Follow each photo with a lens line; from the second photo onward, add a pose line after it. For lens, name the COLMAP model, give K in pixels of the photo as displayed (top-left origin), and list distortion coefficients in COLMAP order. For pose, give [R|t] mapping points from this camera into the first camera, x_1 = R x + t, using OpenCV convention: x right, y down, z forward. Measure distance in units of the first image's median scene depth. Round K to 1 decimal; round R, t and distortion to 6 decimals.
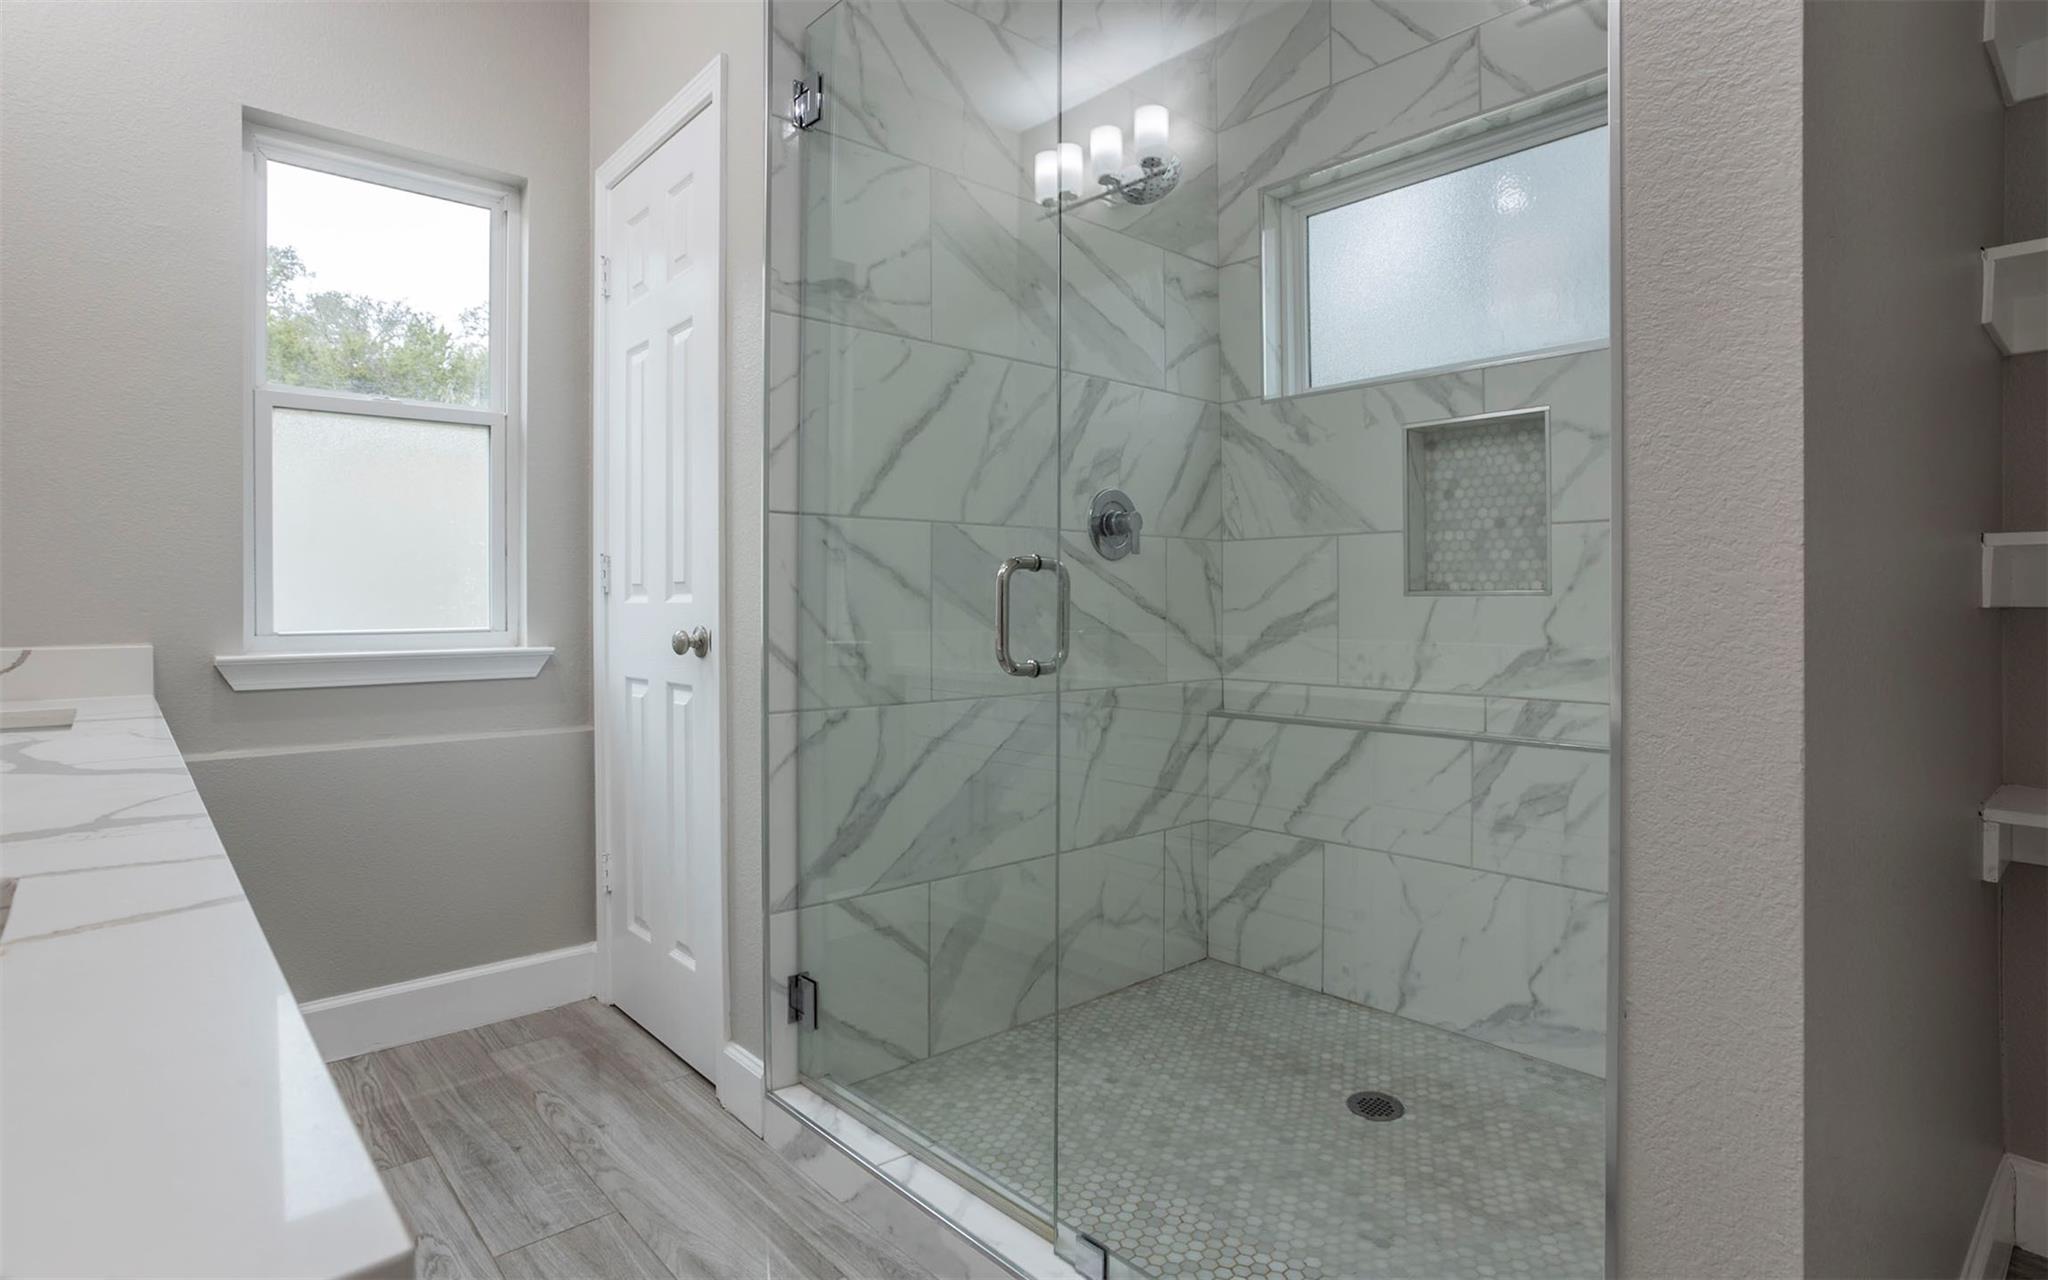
lens RADIAL K [[1033.8, 0, 1012.0], [0, 1033.8, 620.5], [0, 0, 1]] dist [-0.037869, 0.018957]
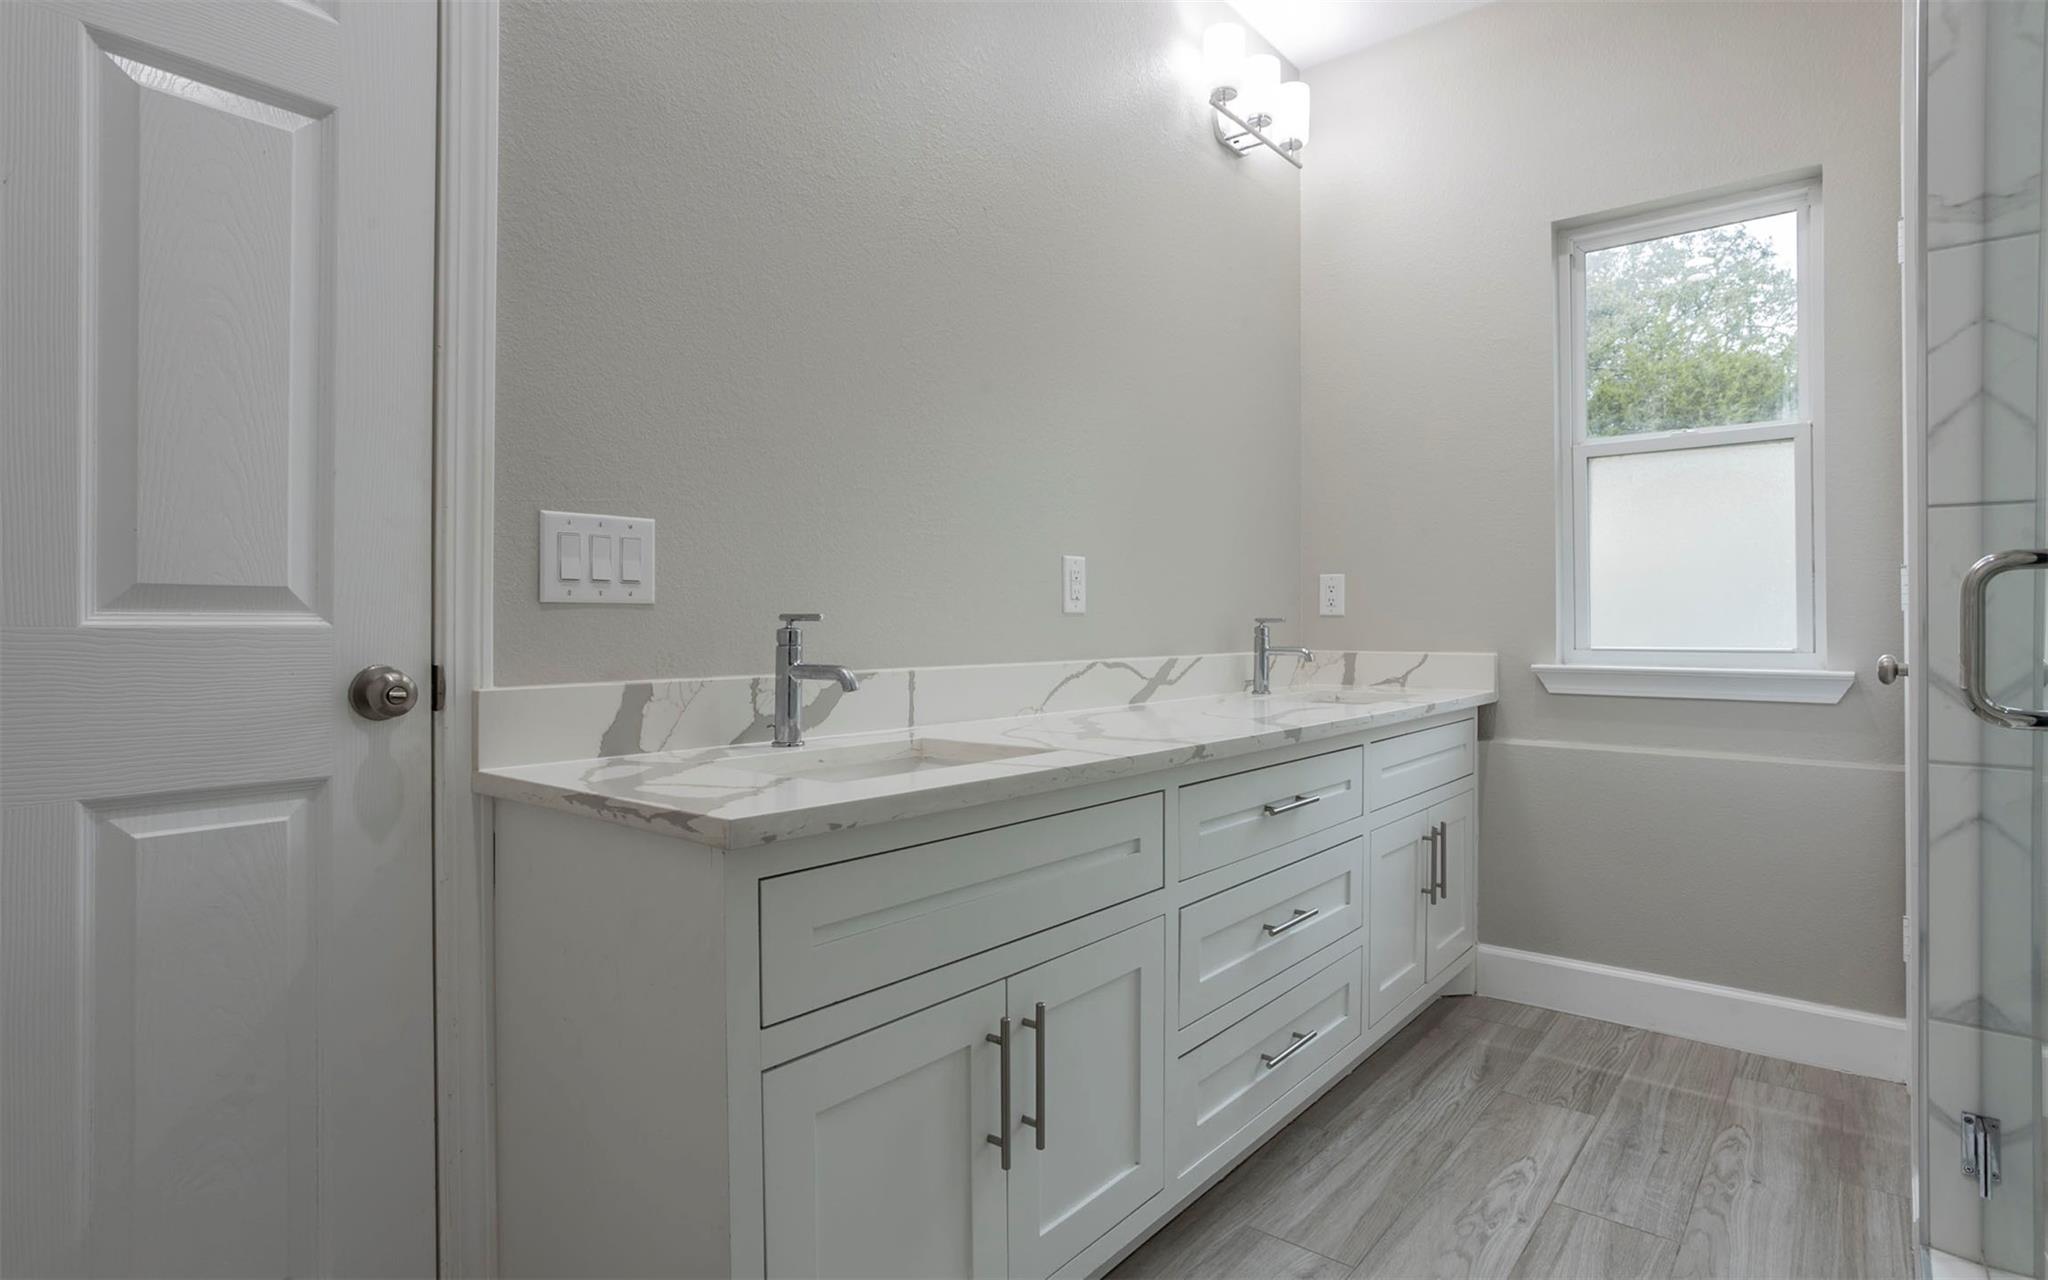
lens RADIAL K [[1033.8, 0, 1041.4], [0, 1033.8, 635.5], [0, 0, 1]] dist [-0.037869, 0.018957]
pose [[0.160916, 0.011406, -0.986902, 0.397756], [-0.014949, 0.999847, 0.009118, -0.003655], [0.986855, 0.013286, 0.161062, 0.193824]]
